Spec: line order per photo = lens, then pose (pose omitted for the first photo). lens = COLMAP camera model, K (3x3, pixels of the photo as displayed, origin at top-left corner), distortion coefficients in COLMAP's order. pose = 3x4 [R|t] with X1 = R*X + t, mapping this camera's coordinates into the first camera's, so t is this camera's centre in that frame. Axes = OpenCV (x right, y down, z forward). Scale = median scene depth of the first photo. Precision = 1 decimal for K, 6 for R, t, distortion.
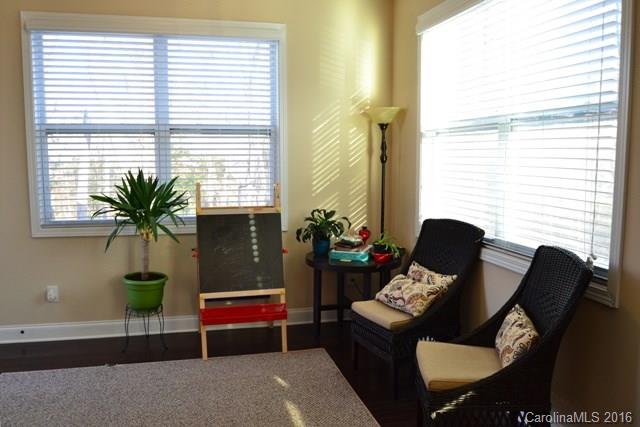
lens RADIAL K [[506.3, 0, 320.0], [0, 506.3, 213.5], [0, 0, 1]] dist [-0.083392, 0.006418]
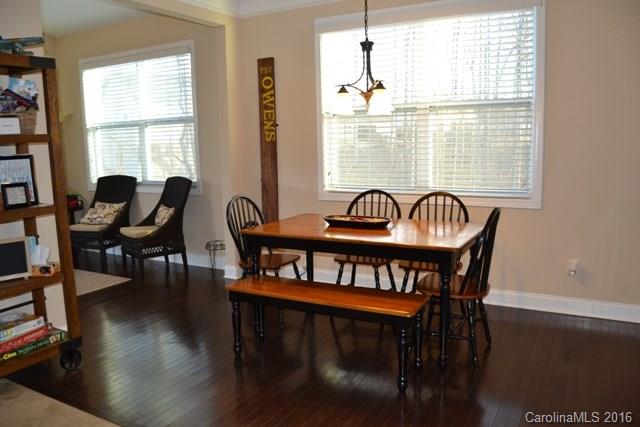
lens RADIAL K [[506.3, 0, 320.0], [0, 506.3, 213.5], [0, 0, 1]] dist [-0.083392, 0.006418]
pose [[0.692015, -0.114218, 0.712790, -0.636575], [0.104454, 0.992855, 0.057687, 0.144396], [-0.714286, 0.034533, 0.699001, -0.953574]]
